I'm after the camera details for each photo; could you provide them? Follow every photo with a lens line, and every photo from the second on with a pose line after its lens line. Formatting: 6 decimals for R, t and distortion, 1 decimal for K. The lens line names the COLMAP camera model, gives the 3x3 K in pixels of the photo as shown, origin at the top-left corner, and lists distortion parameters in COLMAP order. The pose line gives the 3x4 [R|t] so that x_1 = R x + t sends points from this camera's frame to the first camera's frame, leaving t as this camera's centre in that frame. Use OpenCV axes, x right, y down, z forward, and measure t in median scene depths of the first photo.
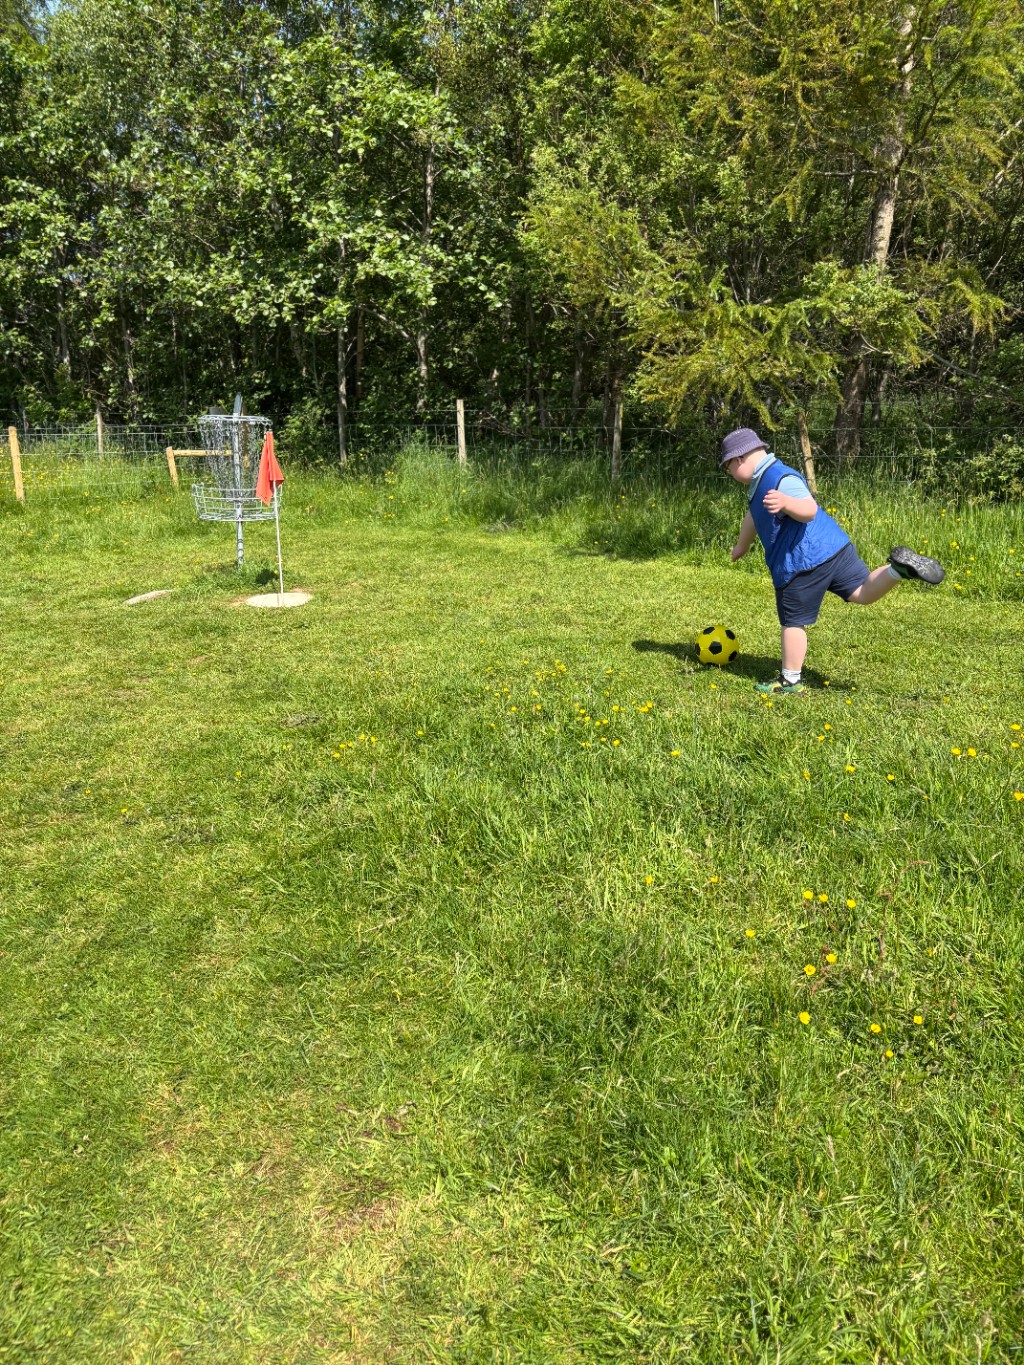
lens RADIAL K [[1051.7, 0, 512.0], [0, 1051.7, 682.5], [0, 0, 1]] dist [-0.009137, -0.003507]
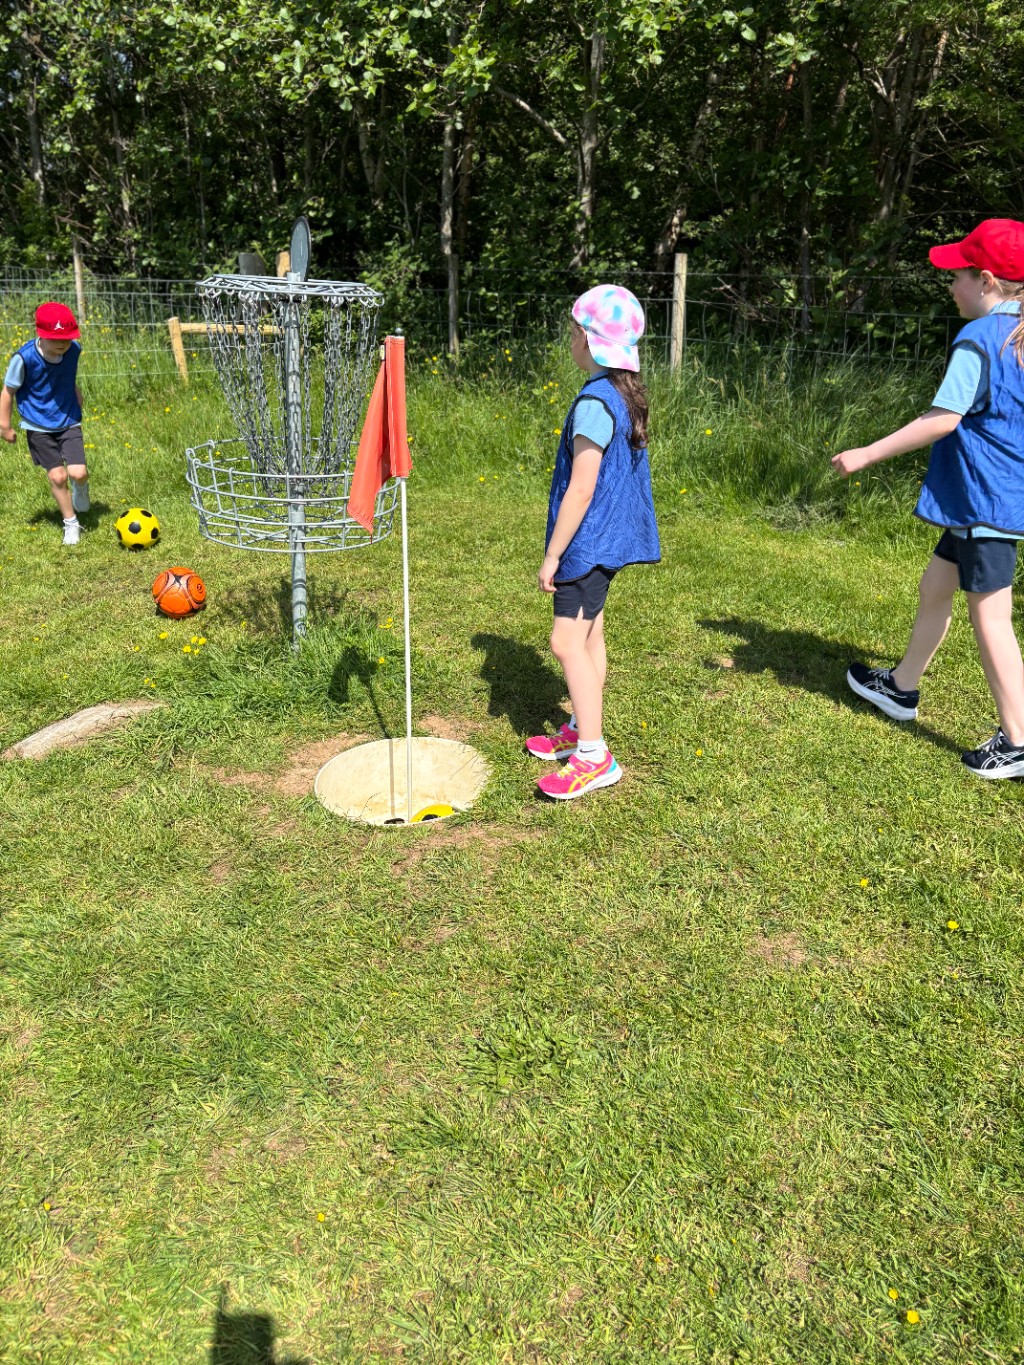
lens RADIAL K [[1069.0, 0, 512.0], [0, 1069.0, 682.5], [0, 0, 1]] dist [0.119936, -0.165585]
pose [[0.998510, 0.042000, -0.034834, -0.099034], [-0.037798, 0.992808, 0.113592, -0.094739], [0.039354, -0.112106, 0.992917, 0.360756]]
